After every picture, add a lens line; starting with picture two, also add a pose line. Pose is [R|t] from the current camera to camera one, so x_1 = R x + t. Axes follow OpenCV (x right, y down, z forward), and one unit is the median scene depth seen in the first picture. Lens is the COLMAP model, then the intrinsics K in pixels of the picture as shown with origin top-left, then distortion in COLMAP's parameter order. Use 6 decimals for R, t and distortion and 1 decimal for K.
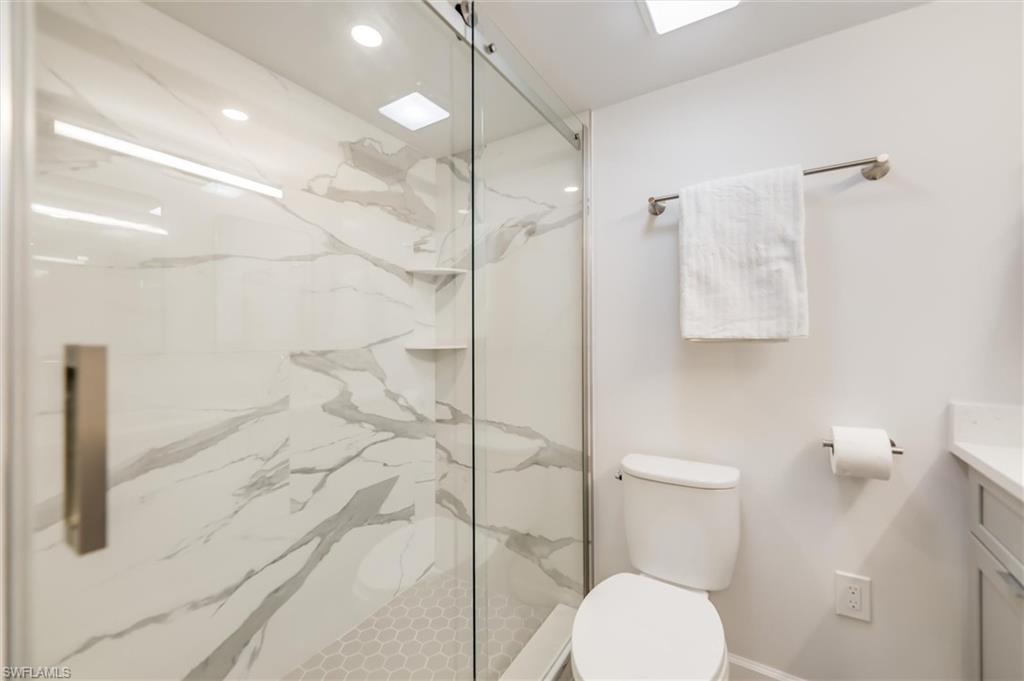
lens RADIAL K [[409.7, 0, 512.9], [0, 409.7, 335.9], [0, 0, 1]] dist [0.001498, -0.002185]
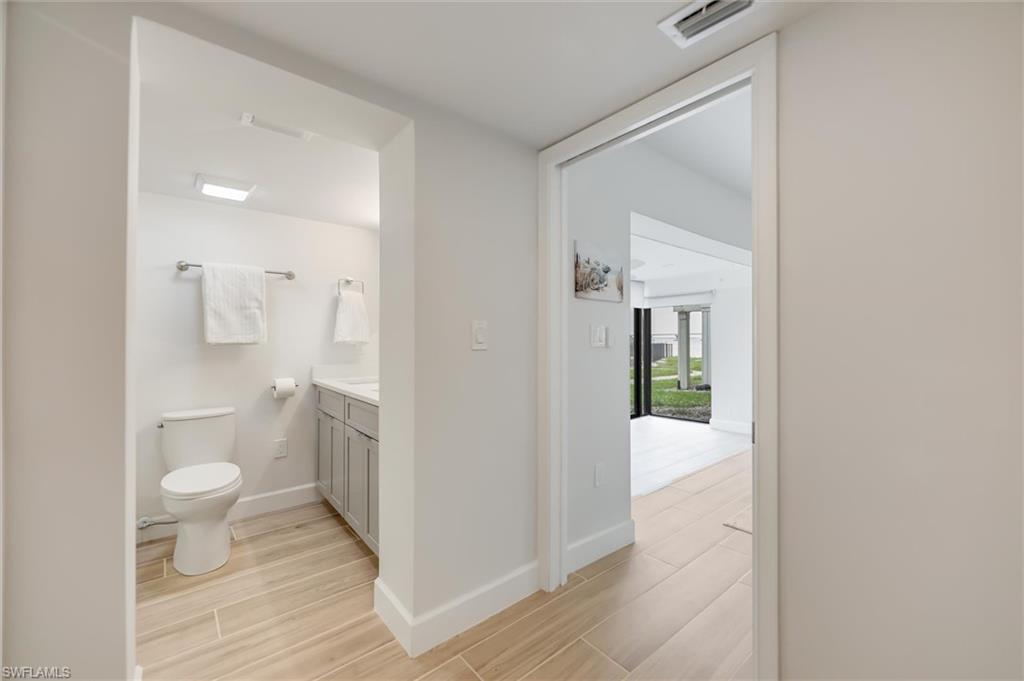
lens RADIAL K [[409.7, 0, 514.6], [0, 409.7, 337.5], [0, 0, 1]] dist [0.001498, -0.002185]
pose [[0.291005, 0.004609, 0.956711, -1.036486], [-0.011003, 0.999938, -0.001470, -0.034038], [-0.956658, -0.010099, 0.291037, -0.974762]]
